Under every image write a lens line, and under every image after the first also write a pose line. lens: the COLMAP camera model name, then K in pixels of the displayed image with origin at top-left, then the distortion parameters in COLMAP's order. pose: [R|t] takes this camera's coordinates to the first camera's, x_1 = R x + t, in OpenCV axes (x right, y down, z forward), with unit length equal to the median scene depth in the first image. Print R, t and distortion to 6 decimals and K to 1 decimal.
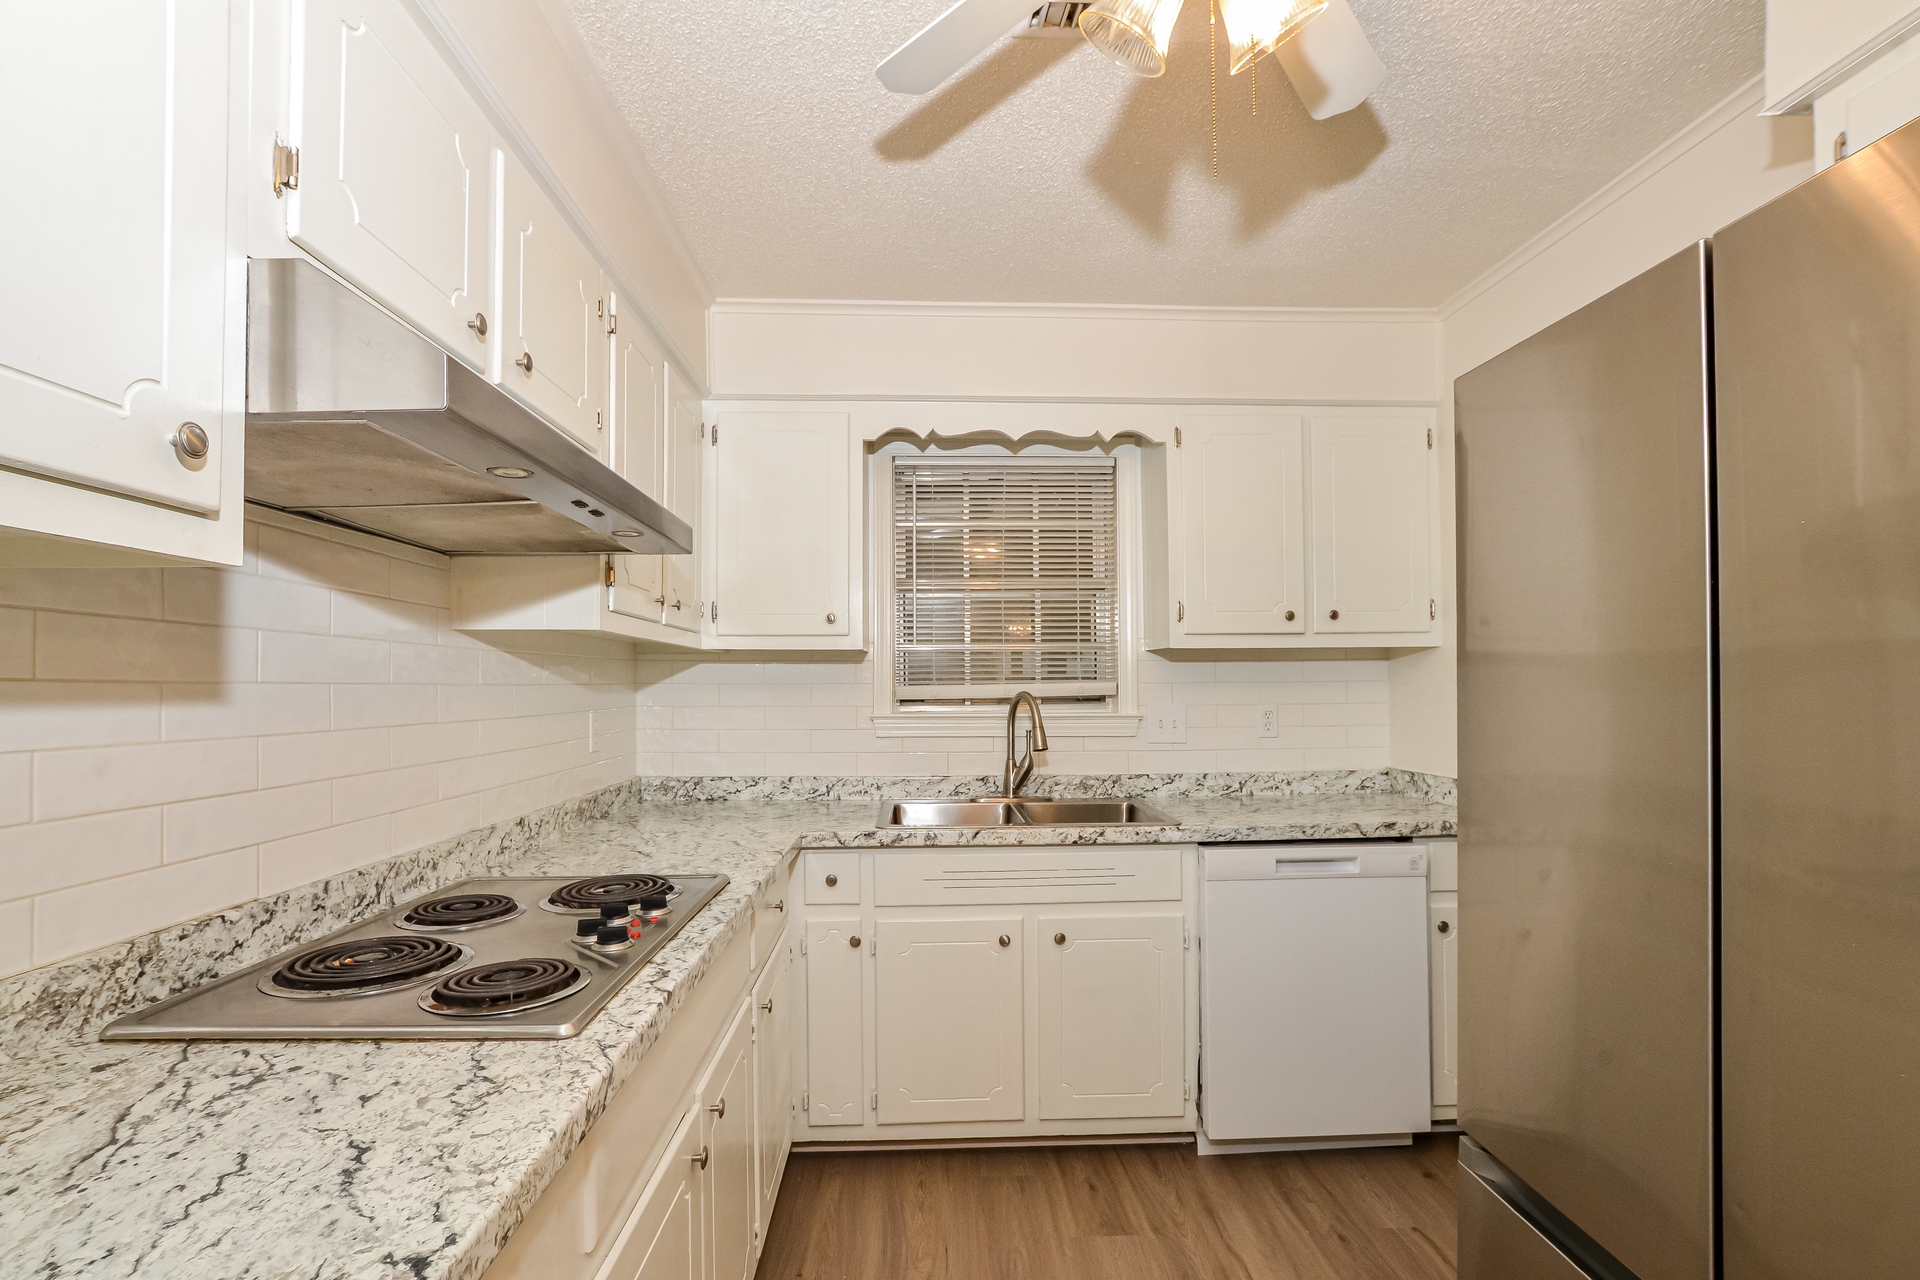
lens RADIAL K [[856.7, 0, 948.9], [0, 856.7, 679.7], [0, 0, 1]] dist [-0.019845, 0.000661]
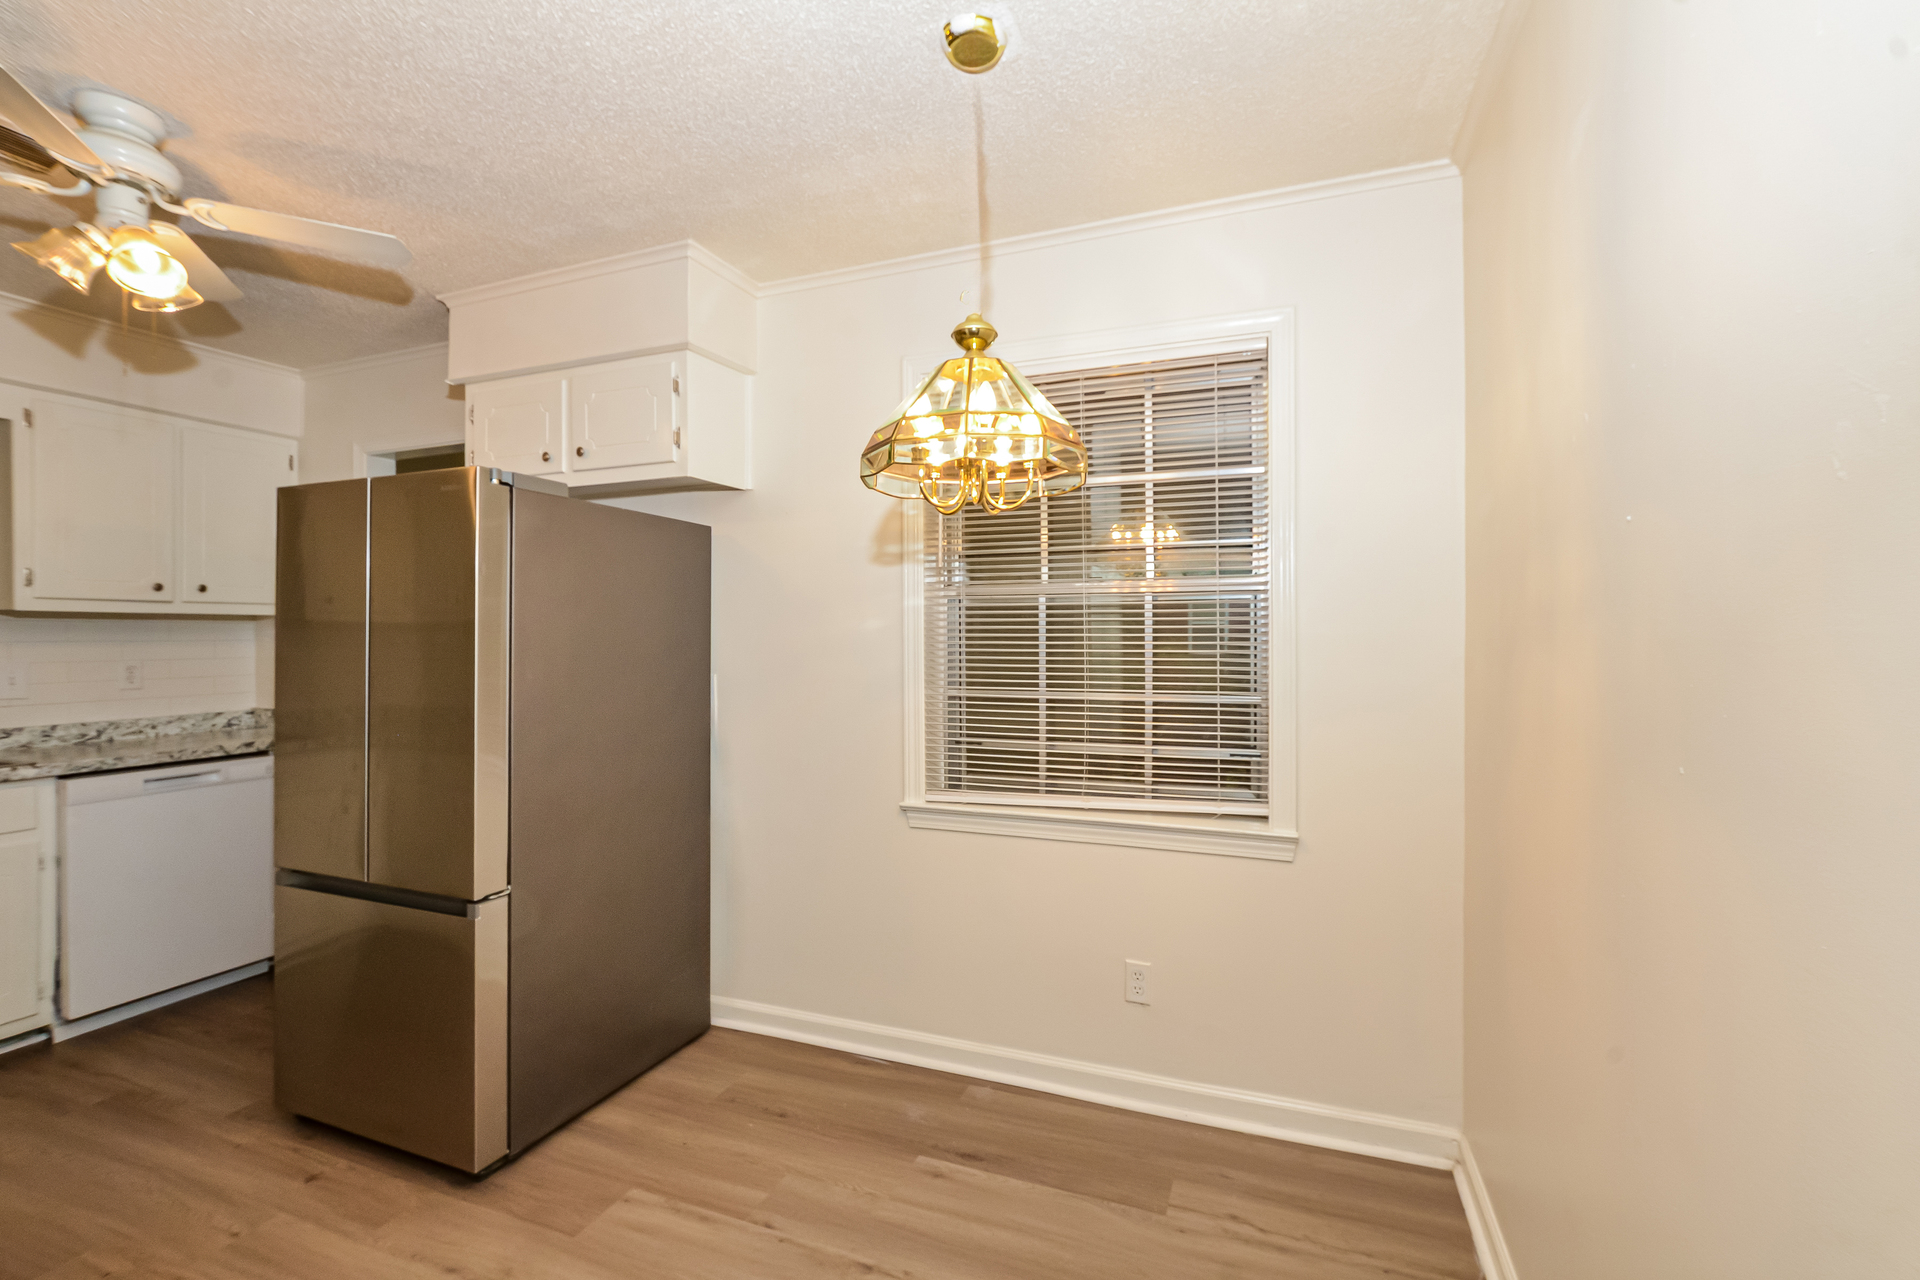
lens RADIAL K [[843.5, 0, 960.3], [0, 843.5, 633.7], [0, 0, 1]] dist [-0.032277, 0.014004]
pose [[0.398380, 0.009397, 0.917172, -0.231388], [-0.004714, 0.999955, -0.008197, -0.003453], [-0.917208, -0.001058, 0.398407, -0.529667]]
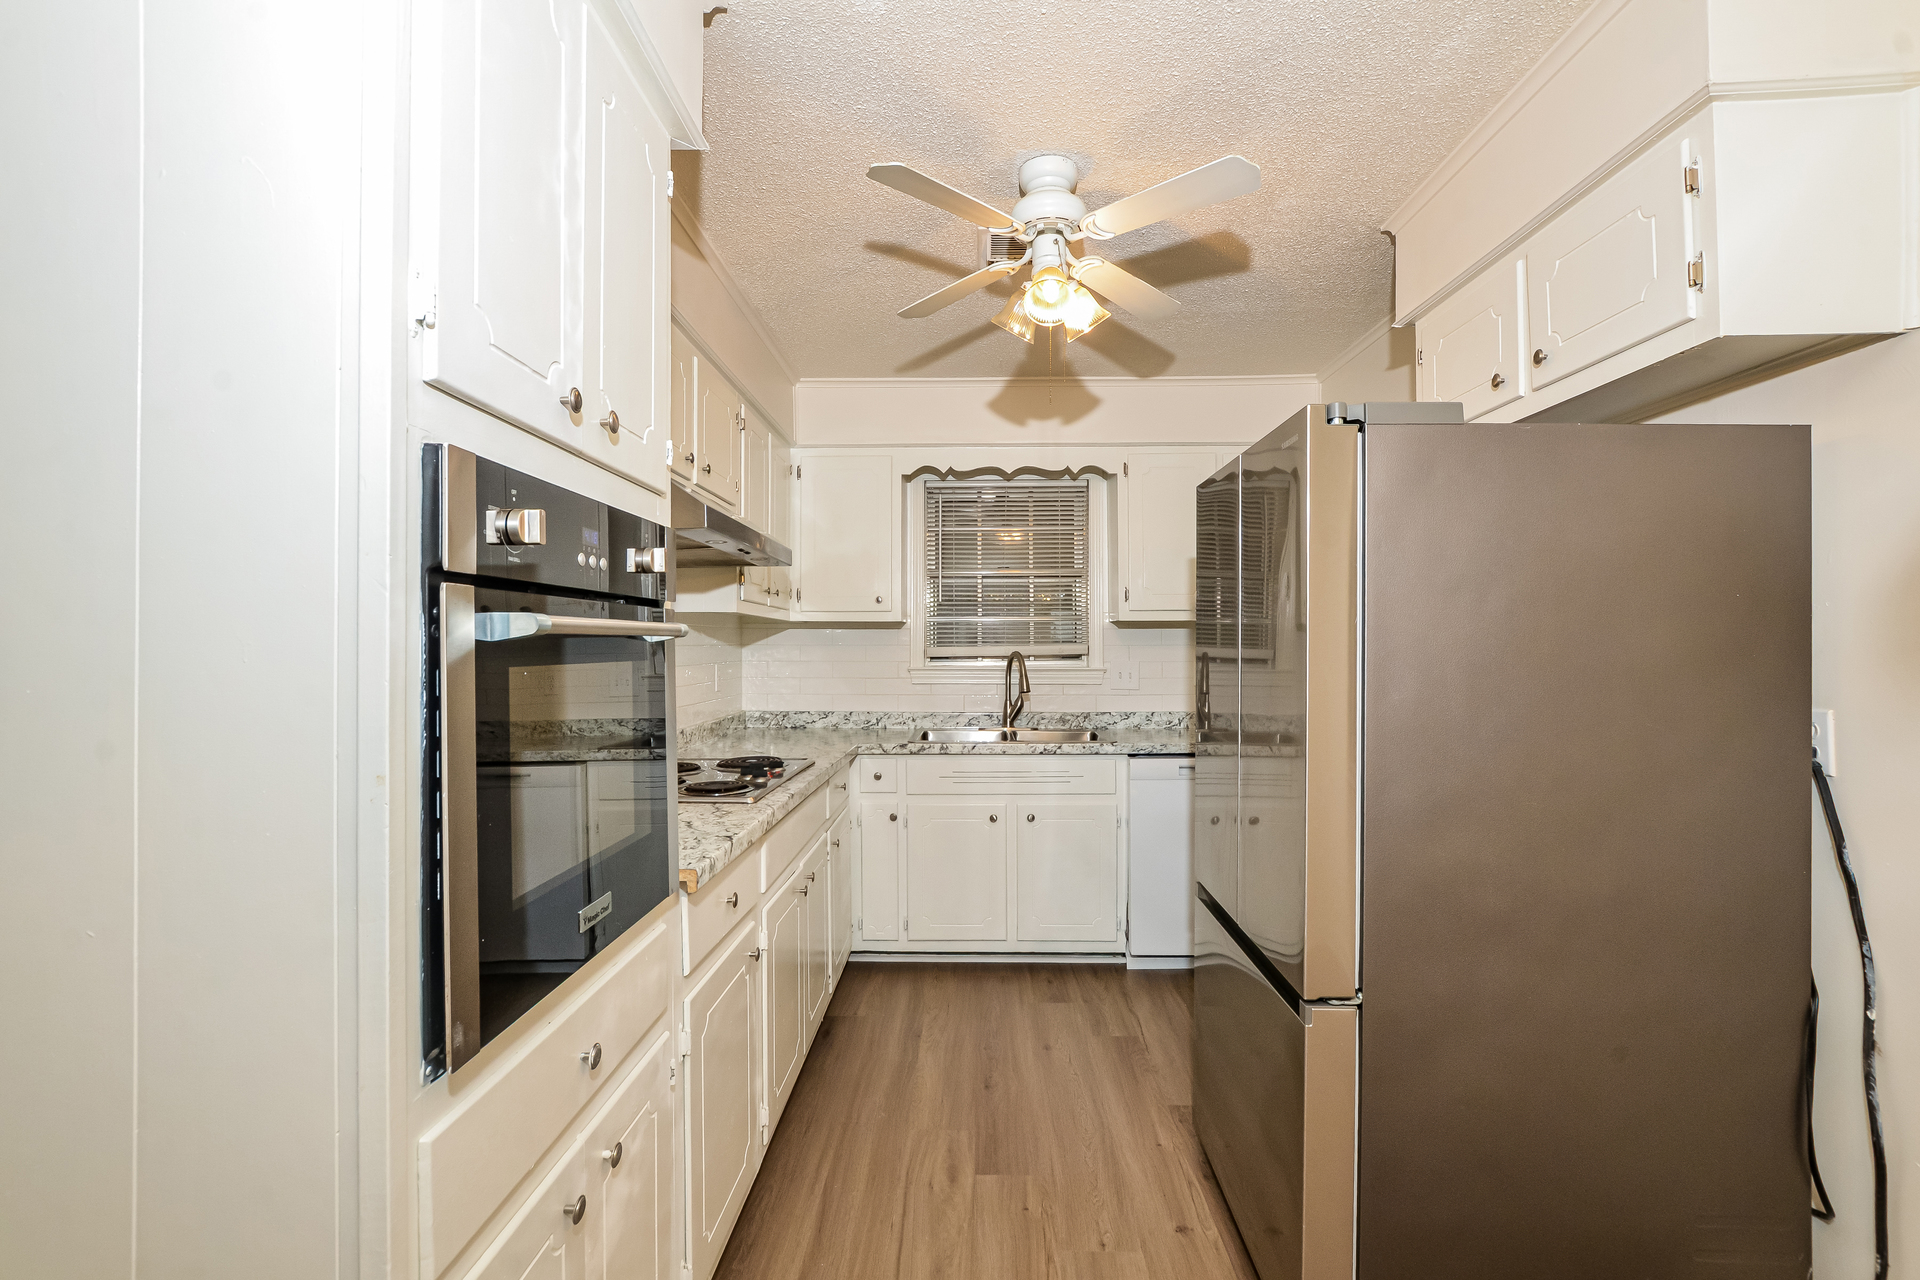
lens RADIAL K [[845.3, 0, 960.0], [0, 845.3, 640.0], [0, 0, 1]] dist [-0.012336, 0.000419]
pose [[0.998527, 0.001883, -0.054218, 0.073813], [-0.001954, 0.999997, -0.001252, -0.002504], [0.054215, 0.001356, 0.998528, -0.402761]]
